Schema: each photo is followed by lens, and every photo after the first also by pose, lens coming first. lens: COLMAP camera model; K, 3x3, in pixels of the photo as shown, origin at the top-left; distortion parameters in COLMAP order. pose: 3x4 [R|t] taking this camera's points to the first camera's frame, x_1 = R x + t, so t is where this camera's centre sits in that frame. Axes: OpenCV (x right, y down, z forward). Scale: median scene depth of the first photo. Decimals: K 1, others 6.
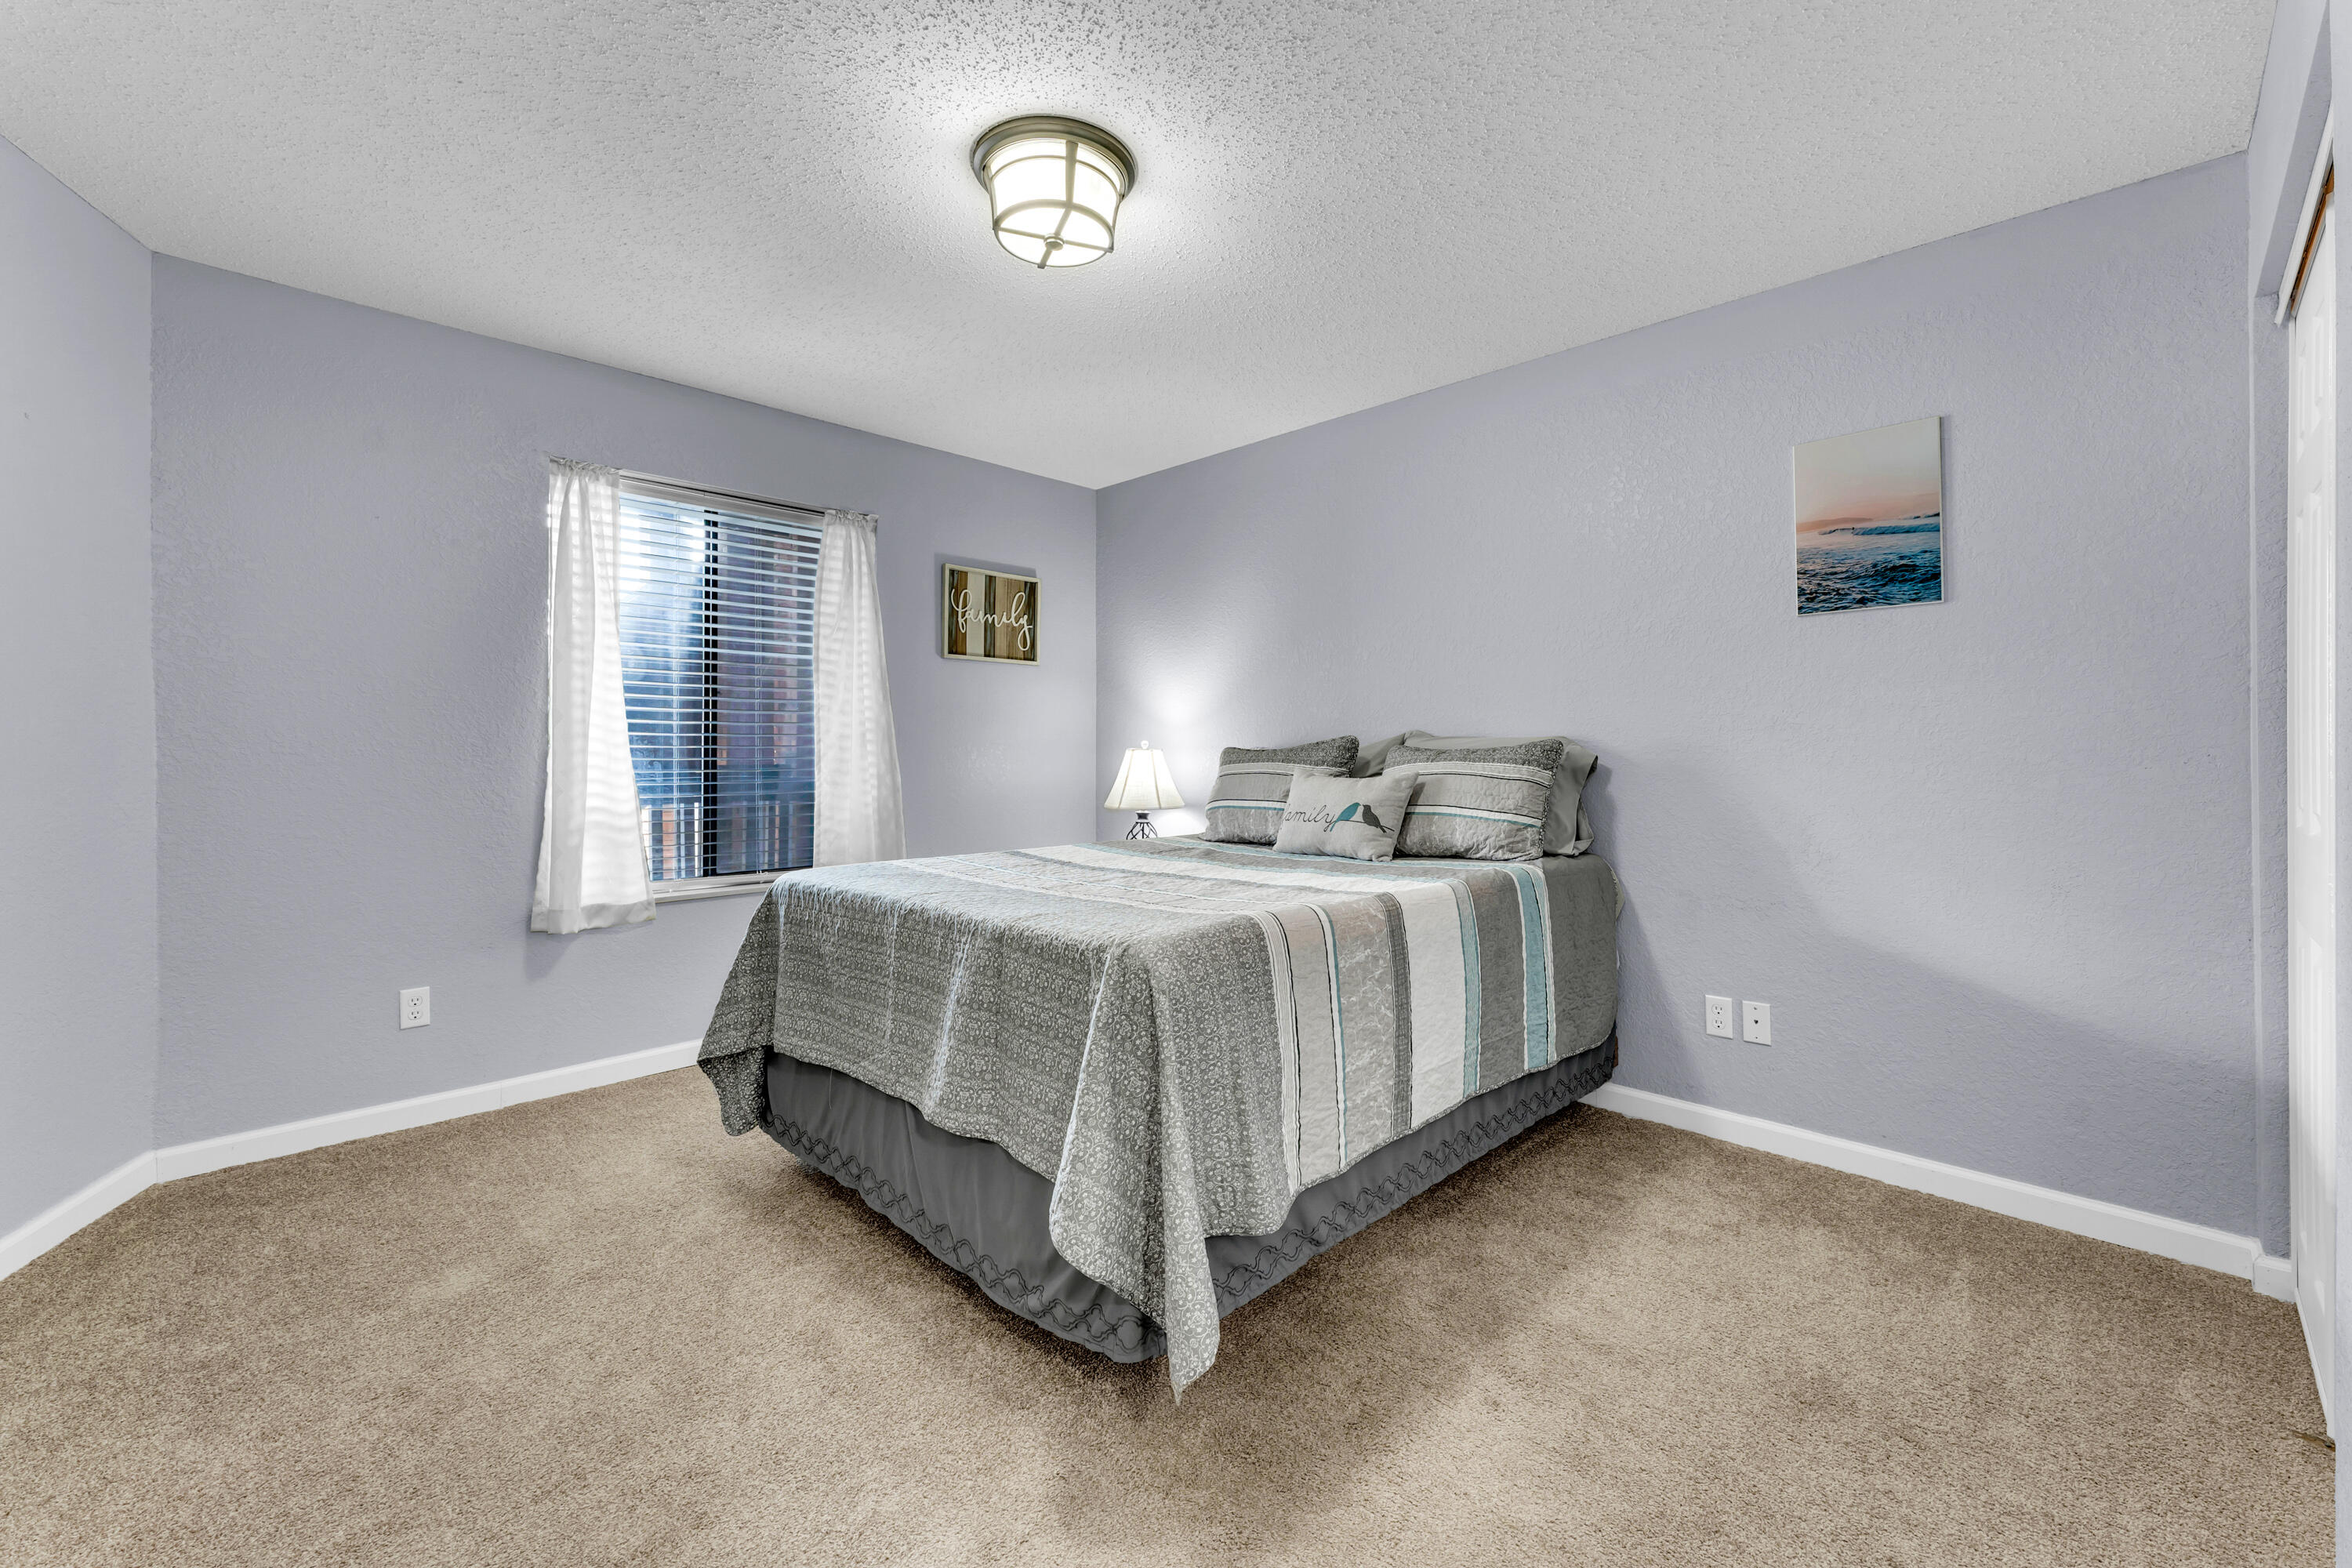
lens RADIAL K [[948.7, 0, 1175.3], [0, 948.7, 789.5], [0, 0, 1]] dist [0.000128, -0.000012]
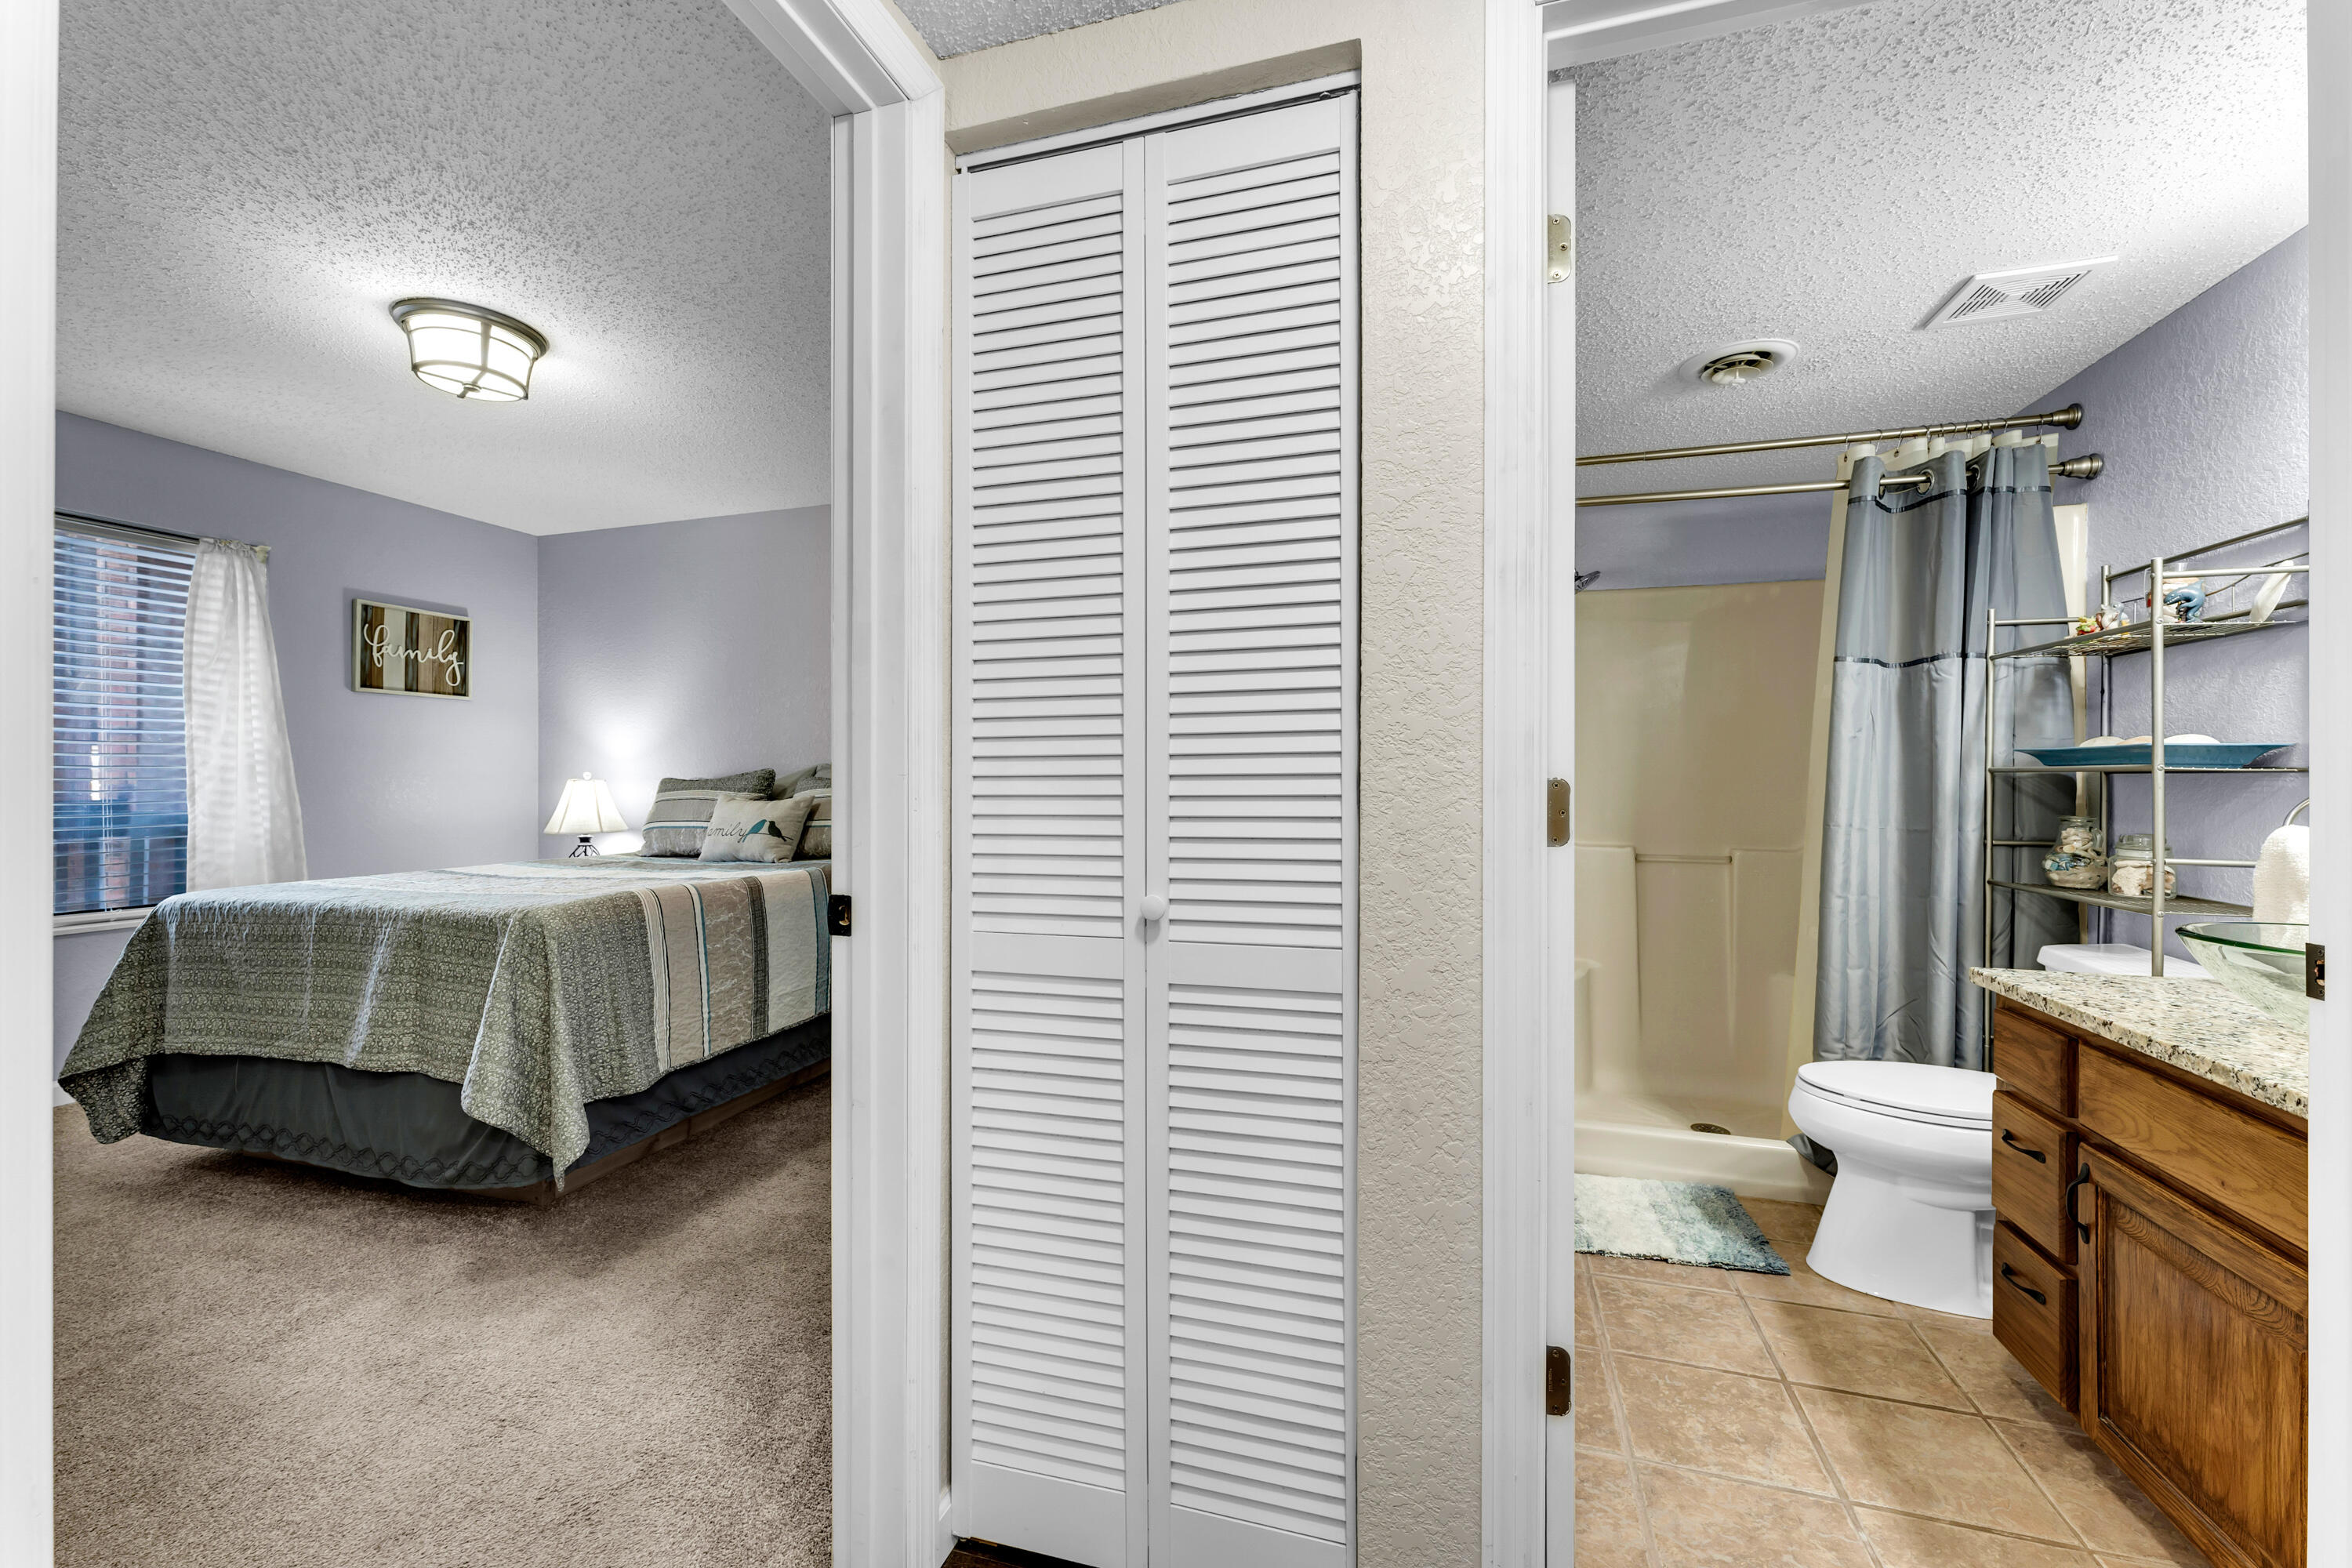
lens RADIAL K [[948.7, 0, 1175.3], [0, 948.7, 789.5], [0, 0, 1]] dist [0.000128, -0.000012]
pose [[0.885917, -0.009604, 0.463744, 0.108334], [0.024503, 0.999359, -0.026113, 0.025596], [-0.463196, 0.034498, 0.885584, -0.528304]]
